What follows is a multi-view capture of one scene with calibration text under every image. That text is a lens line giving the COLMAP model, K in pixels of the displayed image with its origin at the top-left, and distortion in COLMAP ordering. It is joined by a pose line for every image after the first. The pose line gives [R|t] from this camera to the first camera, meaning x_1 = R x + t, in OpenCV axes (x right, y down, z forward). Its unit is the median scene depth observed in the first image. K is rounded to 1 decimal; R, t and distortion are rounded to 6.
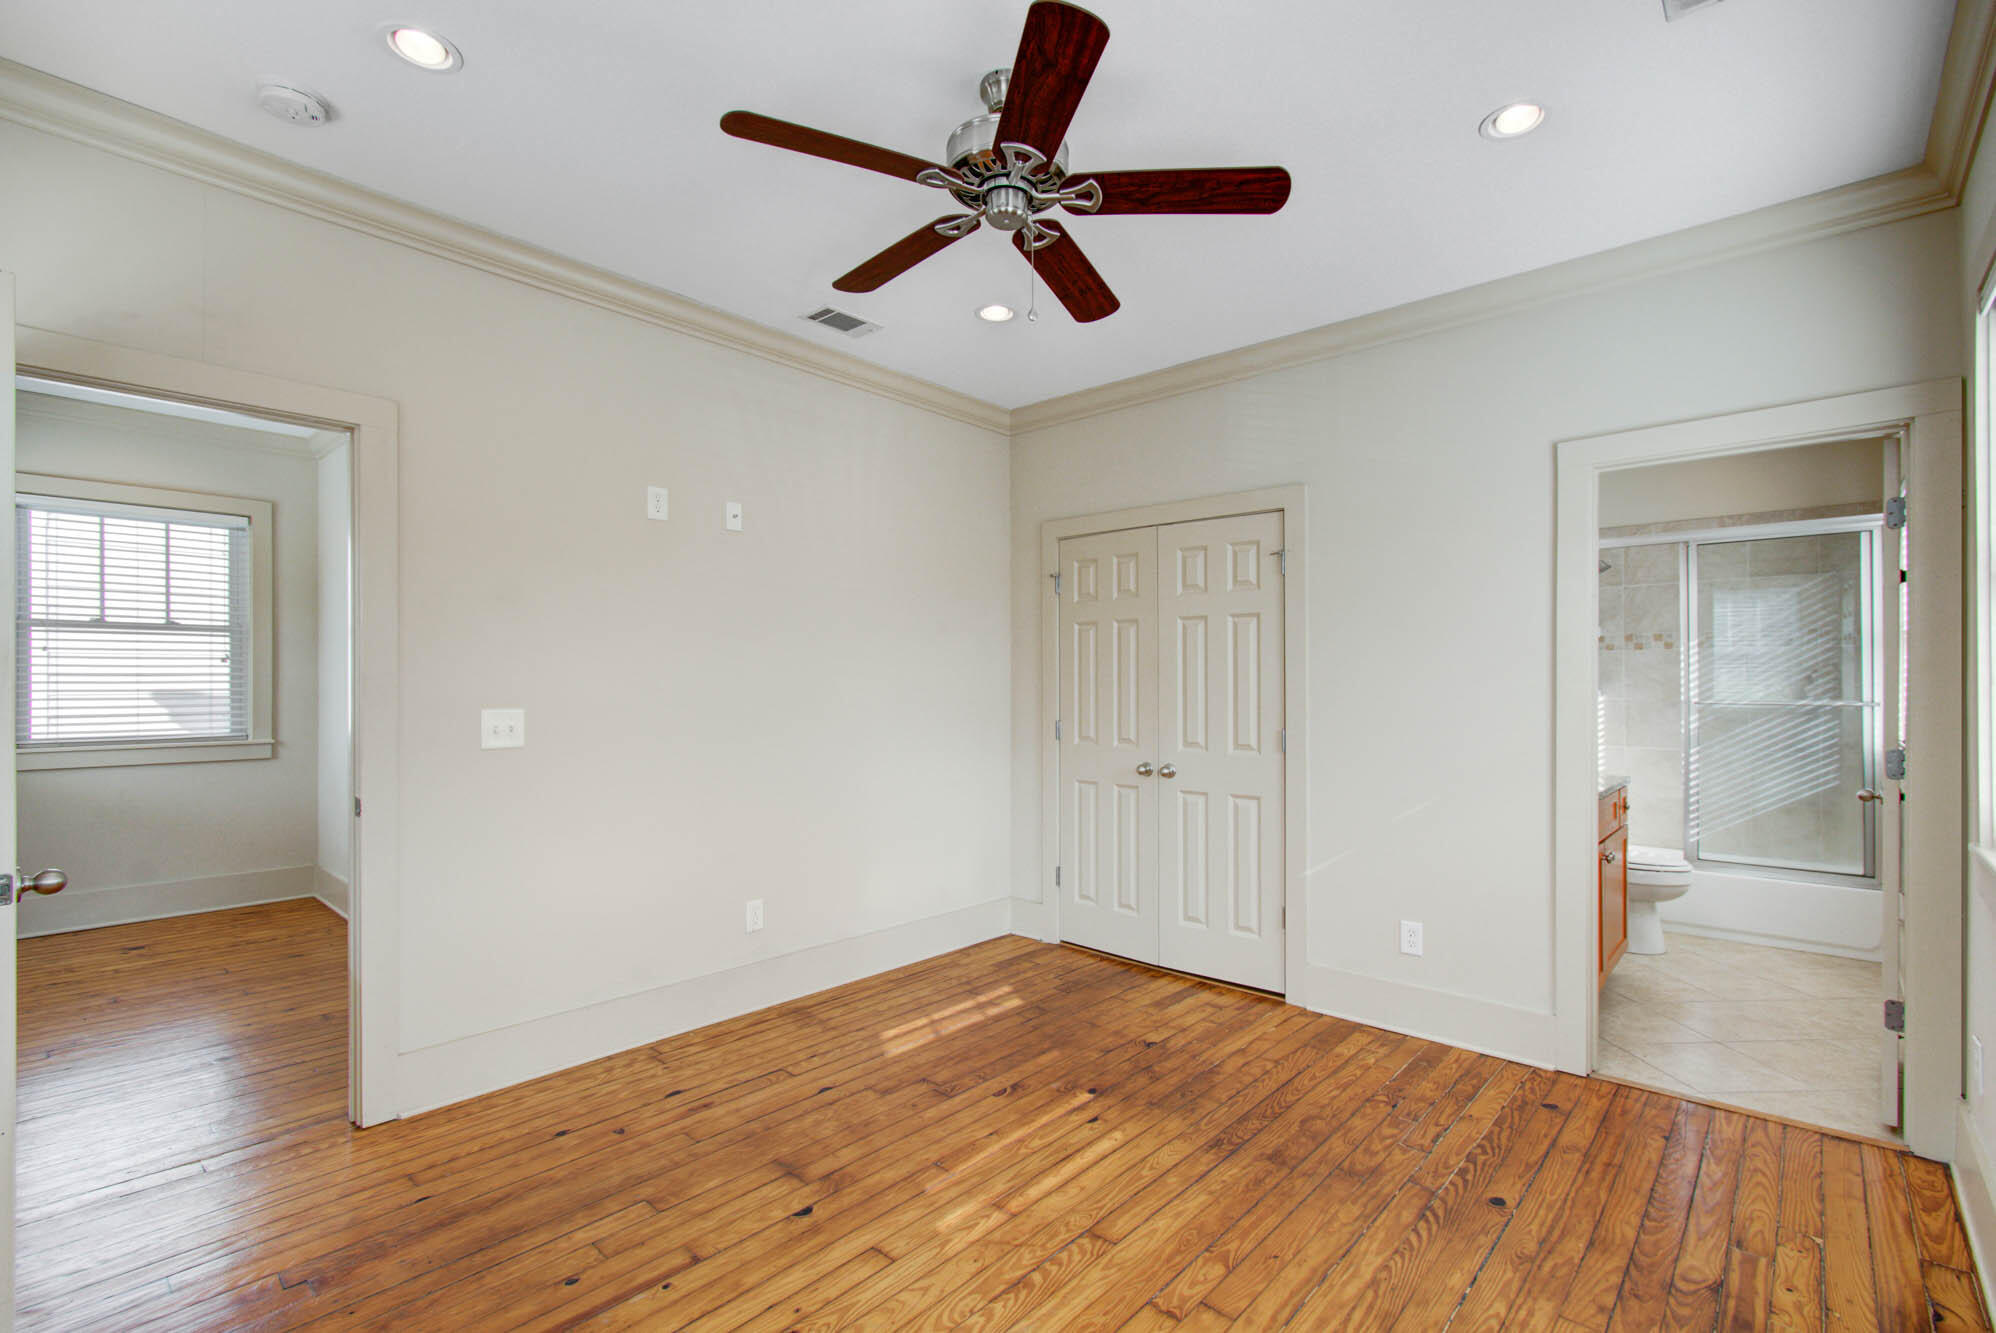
lens RADIAL K [[885.9, 0, 1005.2], [0, 885.9, 677.2], [0, 0, 1]] dist [0.010373, 0.000078]
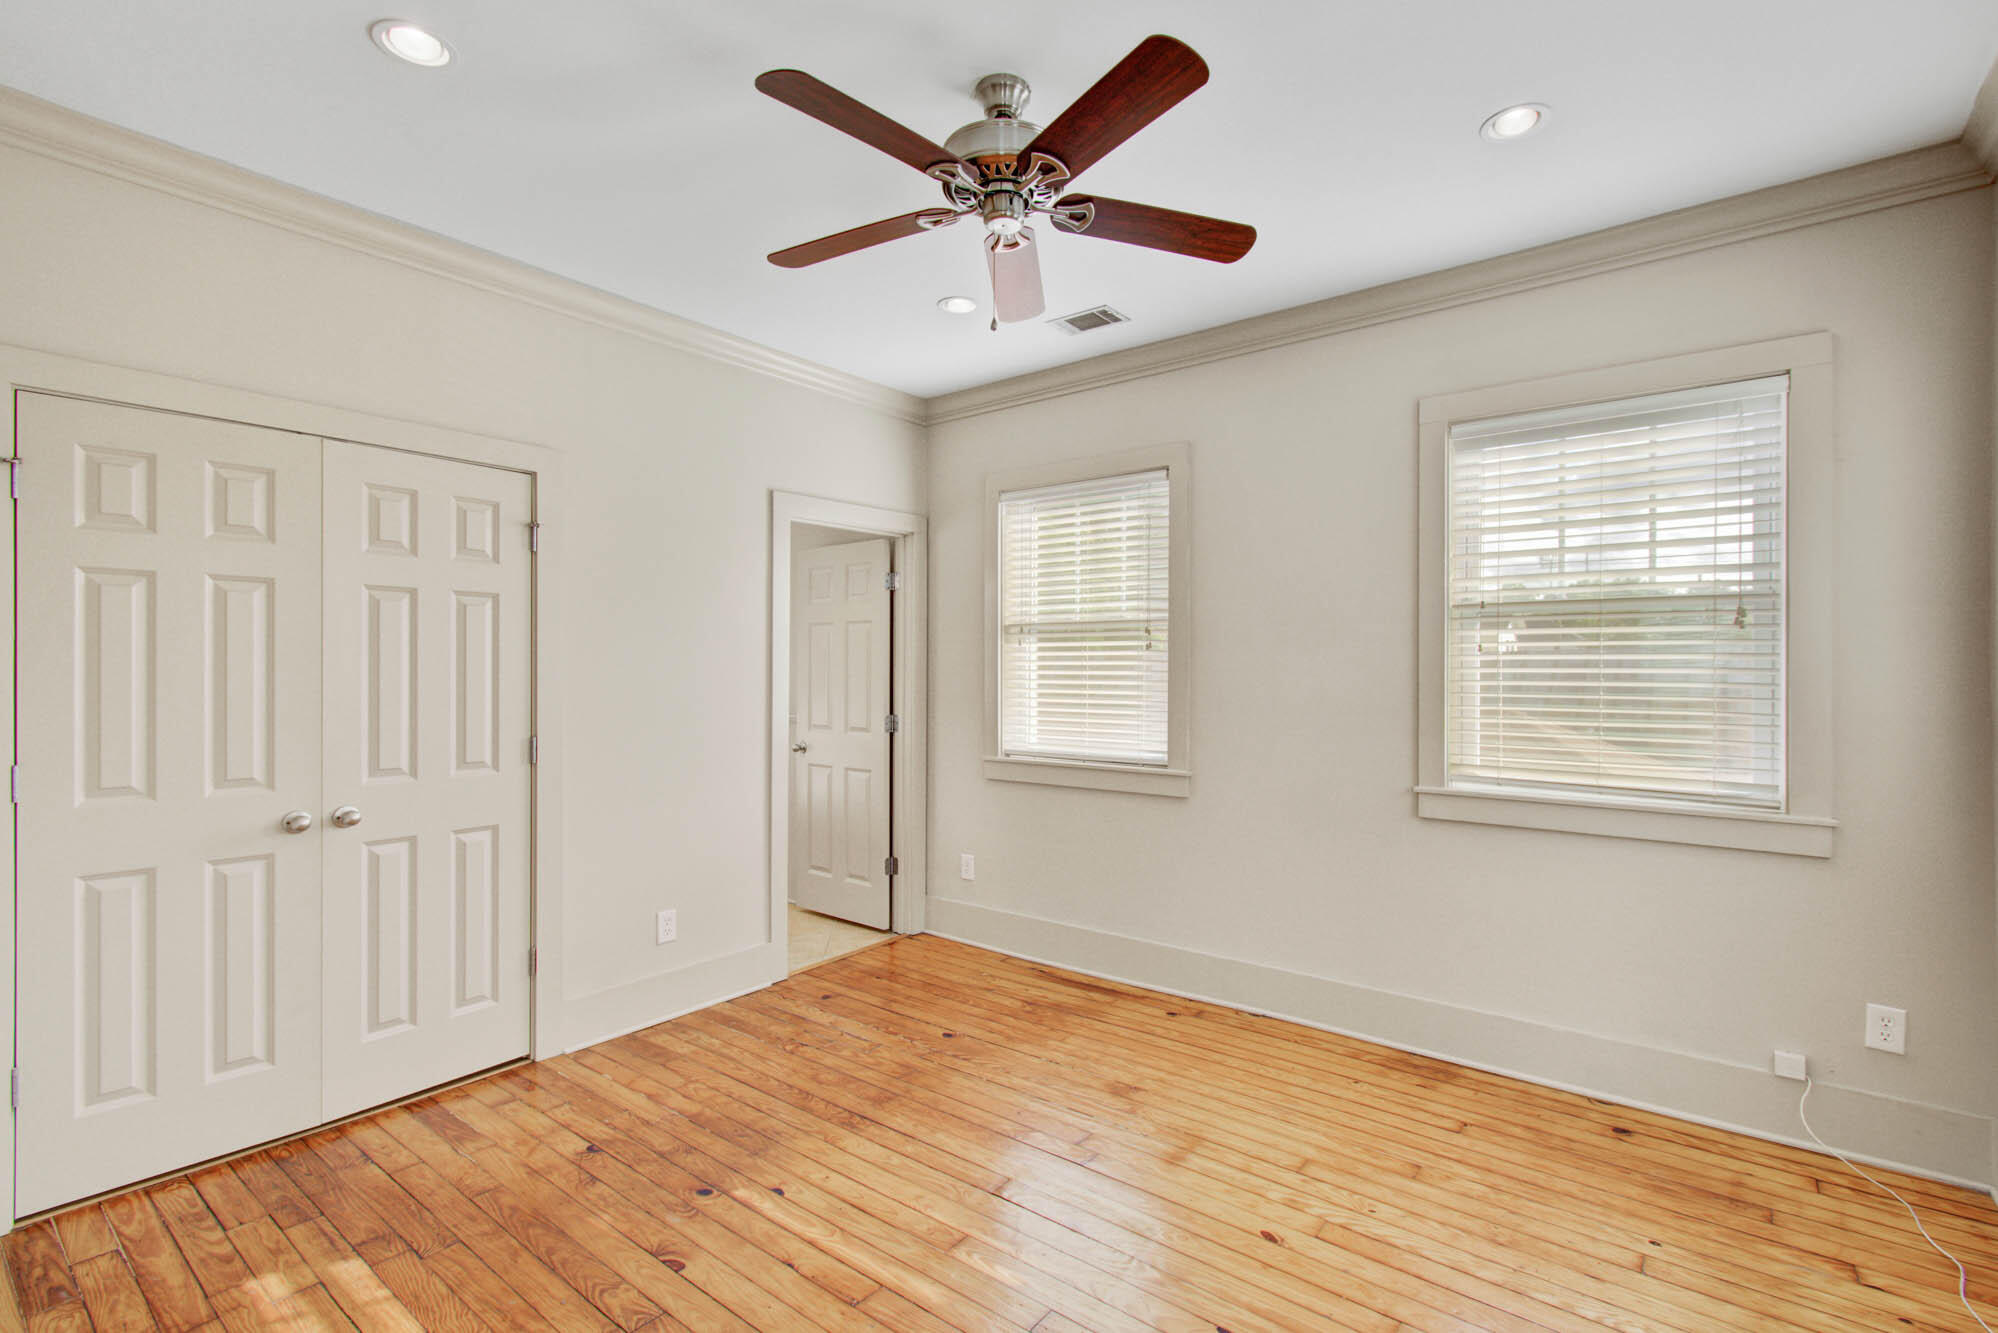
lens RADIAL K [[928.3, 0, 1032.0], [0, 928.3, 675.8], [0, 0, 1]] dist [0.011183, -0.000469]
pose [[-0.080254, -0.006199, 0.996755, -0.687488], [-0.008028, 0.999952, 0.005572, -0.008580], [-0.996742, -0.007554, -0.080300, 0.695016]]
